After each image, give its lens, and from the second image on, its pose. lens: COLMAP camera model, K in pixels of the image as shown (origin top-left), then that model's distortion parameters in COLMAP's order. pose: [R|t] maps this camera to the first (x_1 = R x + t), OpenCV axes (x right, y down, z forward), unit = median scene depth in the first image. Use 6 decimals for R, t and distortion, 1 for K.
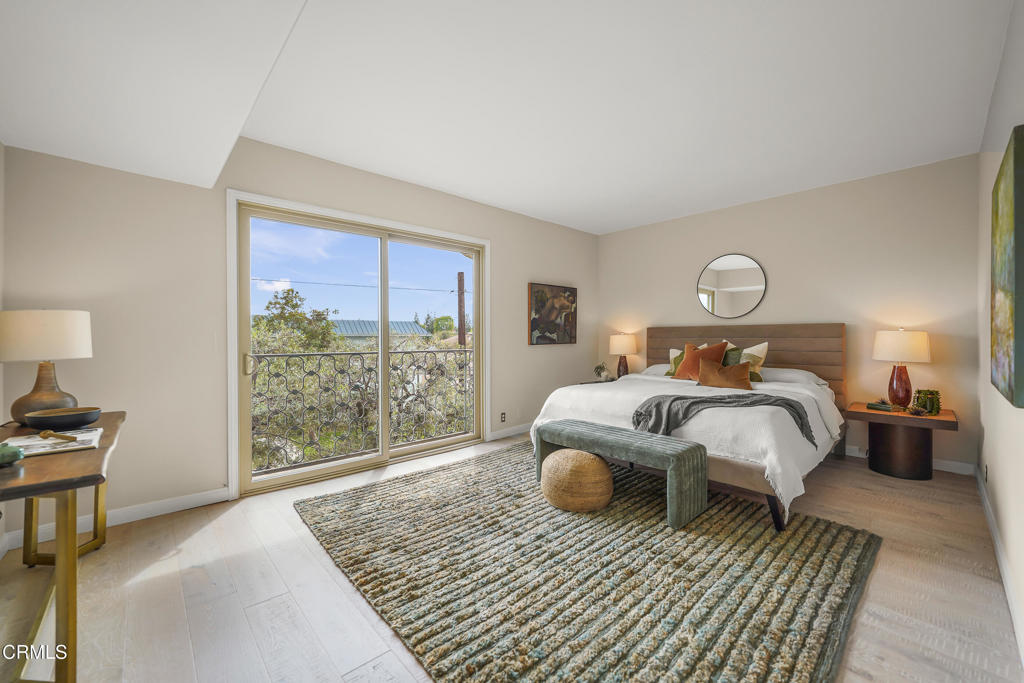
lens RADIAL K [[406.8, 0, 508.4], [0, 406.8, 338.8], [0, 0, 1]] dist [-0.014551, -0.000098]
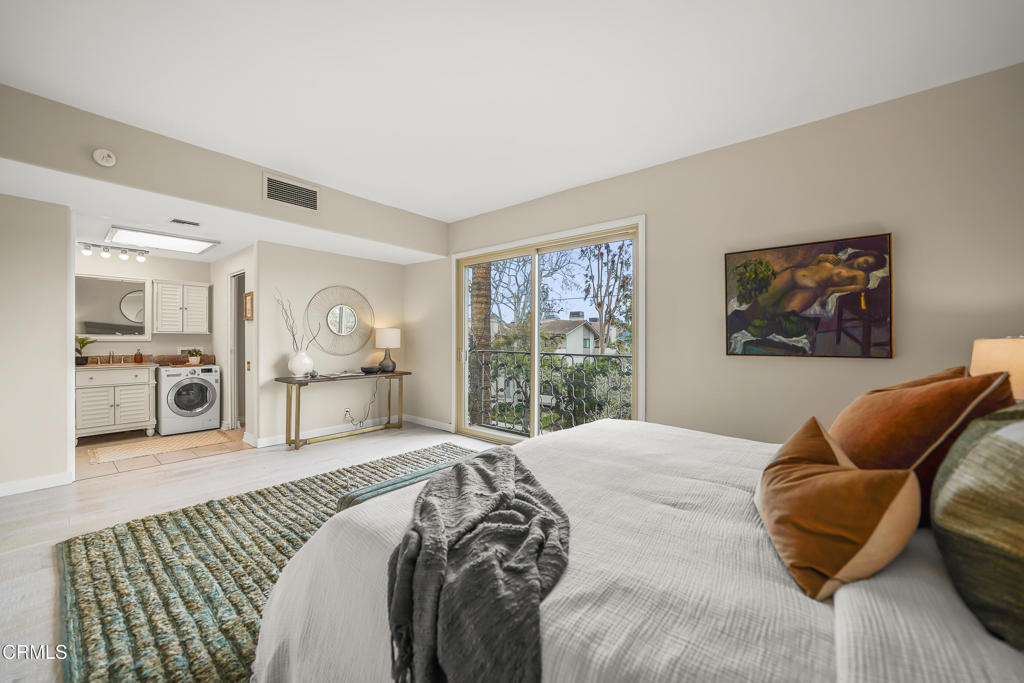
lens RADIAL K [[387.9, 0, 508.7], [0, 387.9, 336.3], [0, 0, 1]] dist [-0.007502, 0.000644]
pose [[0.125062, -0.004322, -0.992140, 0.581309], [-0.011844, 0.999913, -0.005848, -0.005984], [0.992078, 0.012483, 0.125000, 0.593866]]
